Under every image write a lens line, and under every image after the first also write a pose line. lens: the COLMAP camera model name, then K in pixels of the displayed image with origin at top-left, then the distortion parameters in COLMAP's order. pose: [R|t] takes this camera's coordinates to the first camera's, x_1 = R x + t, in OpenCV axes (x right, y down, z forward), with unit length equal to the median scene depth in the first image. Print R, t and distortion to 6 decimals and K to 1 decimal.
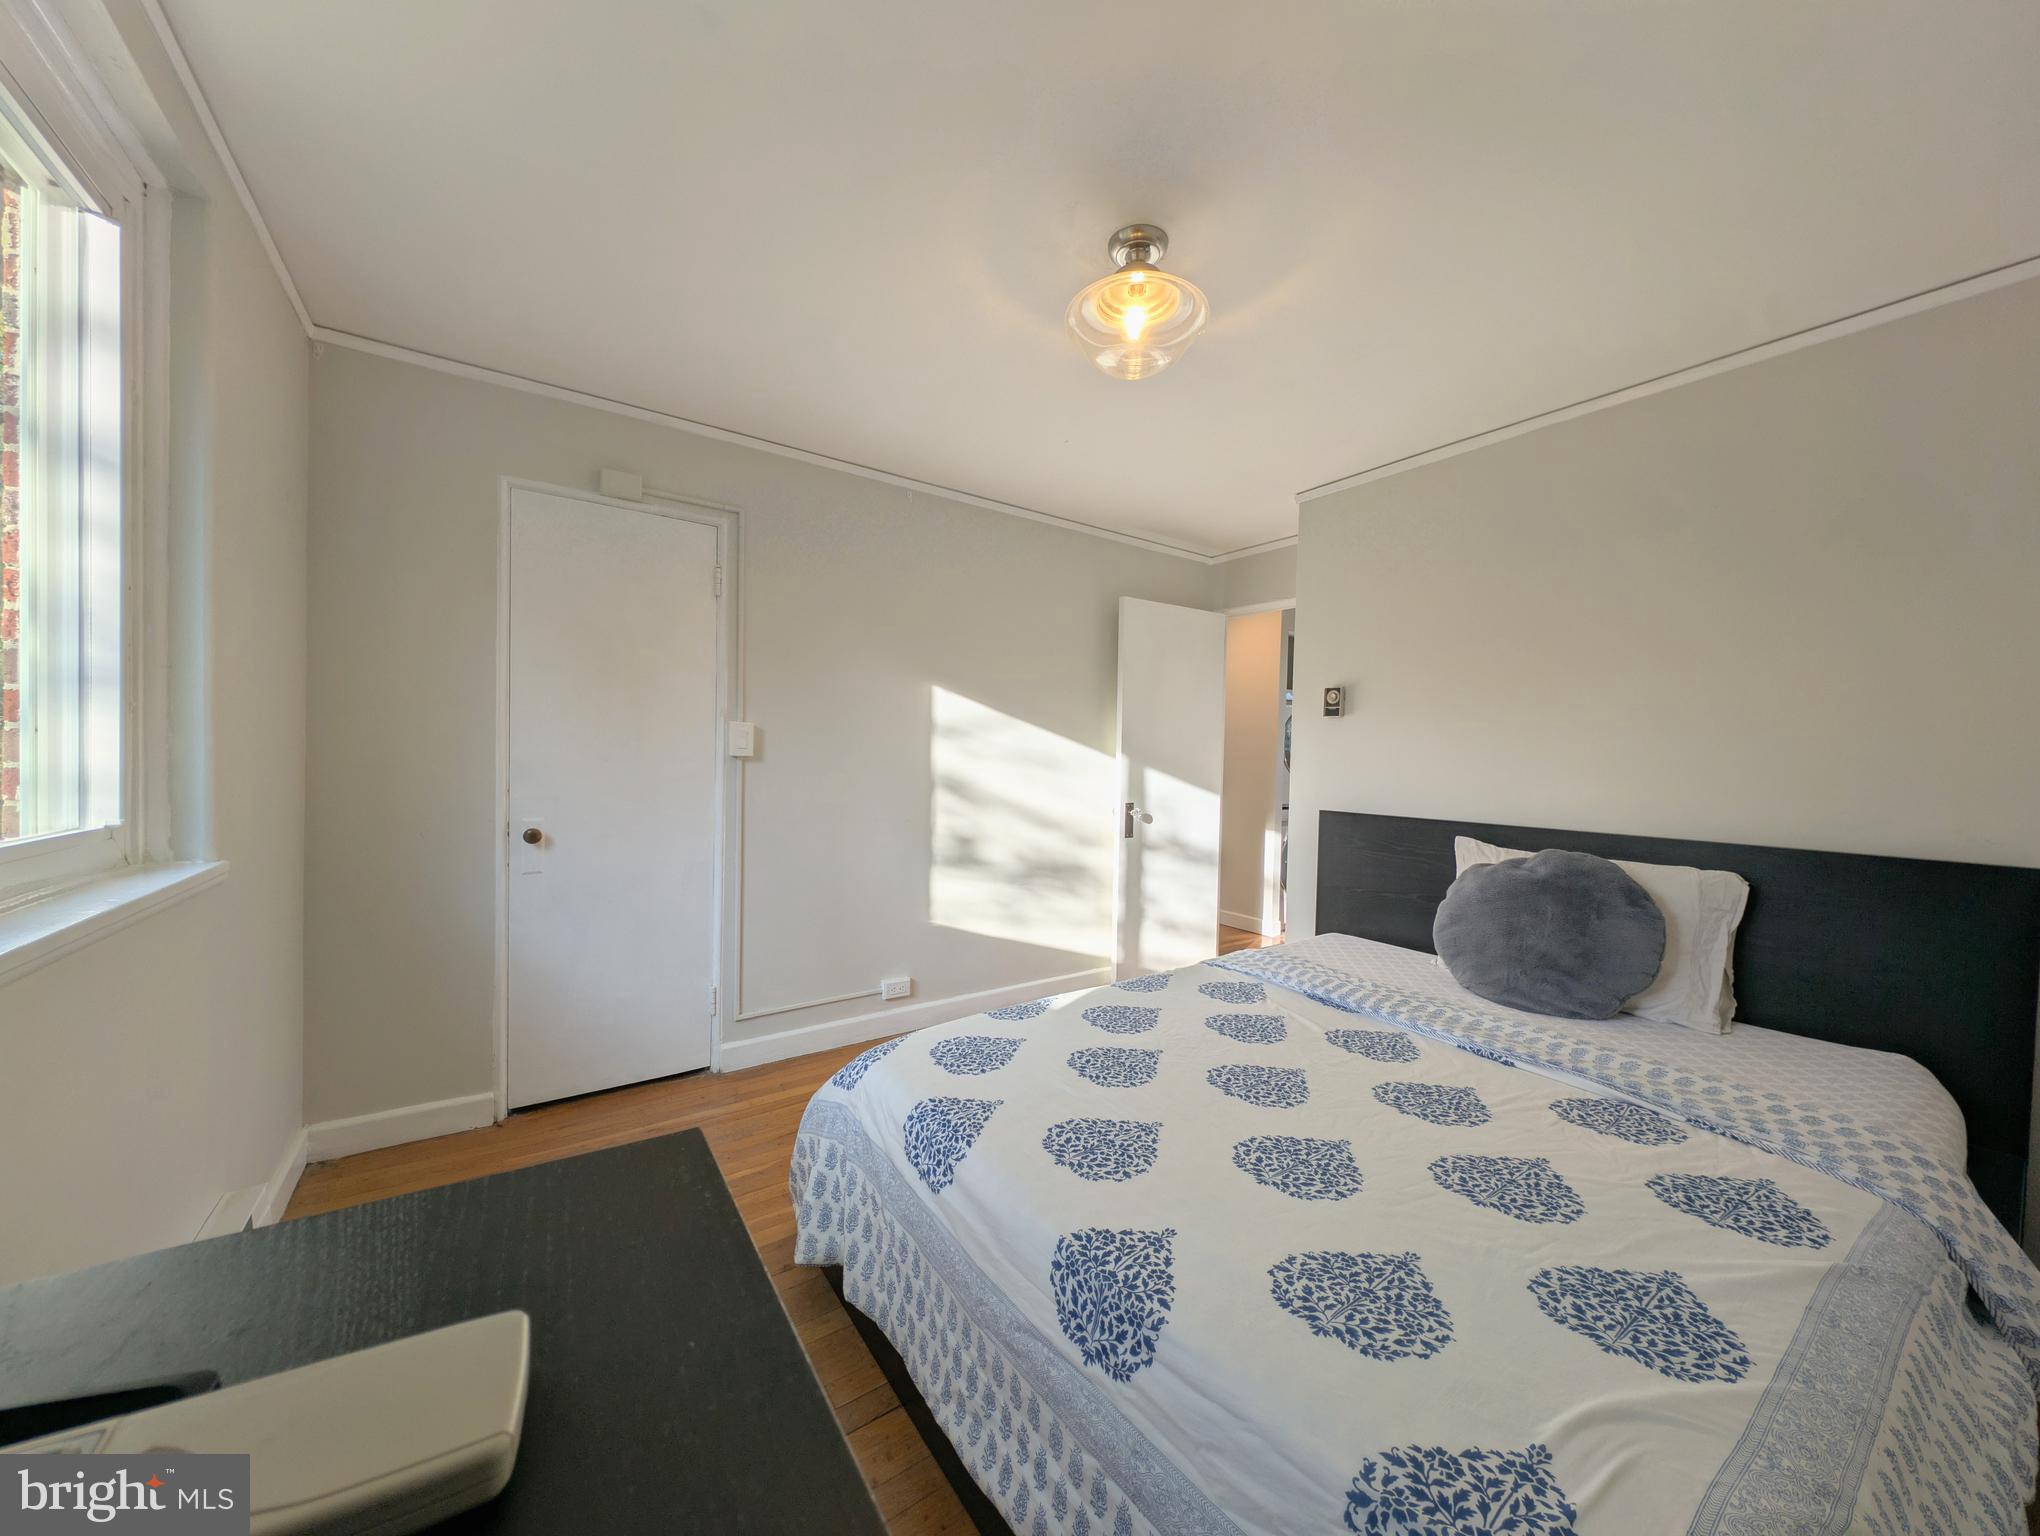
lens RADIAL K [[736.6, 0, 1016.6], [0, 736.6, 763.3], [0, 0, 1]] dist [0.011282, -0.000010]
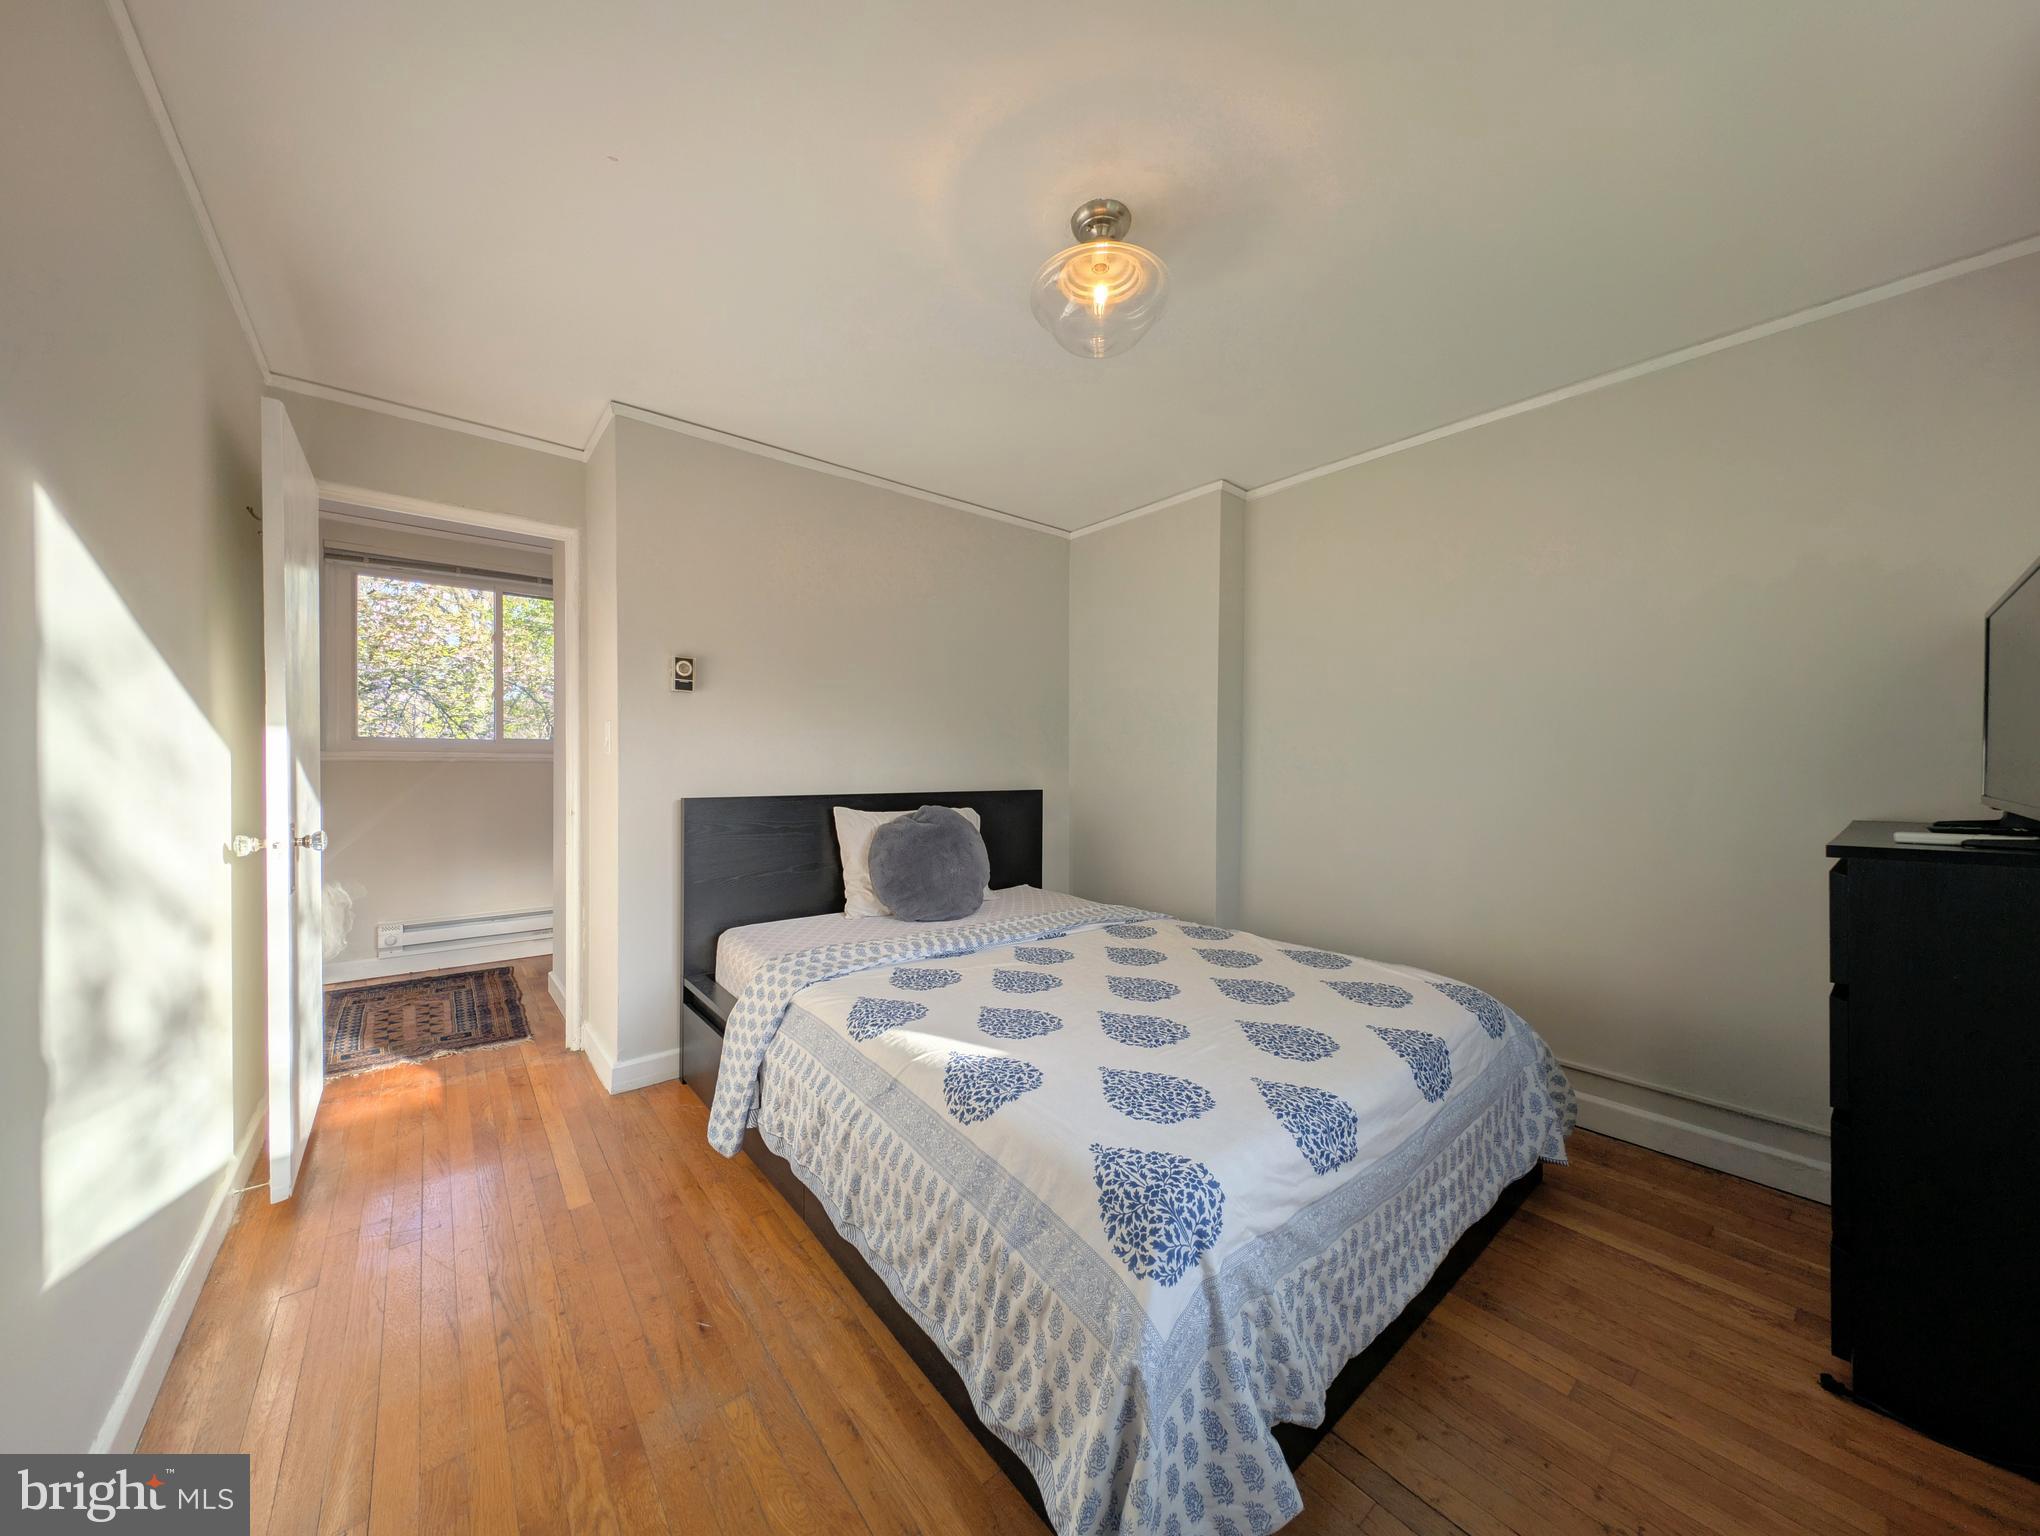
lens RADIAL K [[736.6, 0, 1016.6], [0, 736.6, 763.3], [0, 0, 1]] dist [0.011282, -0.000010]
pose [[-0.064143, -0.040977, 0.997099, -0.735914], [0.017093, 0.998965, 0.042153, -0.012411], [-0.997794, 0.019747, -0.063376, 1.031411]]
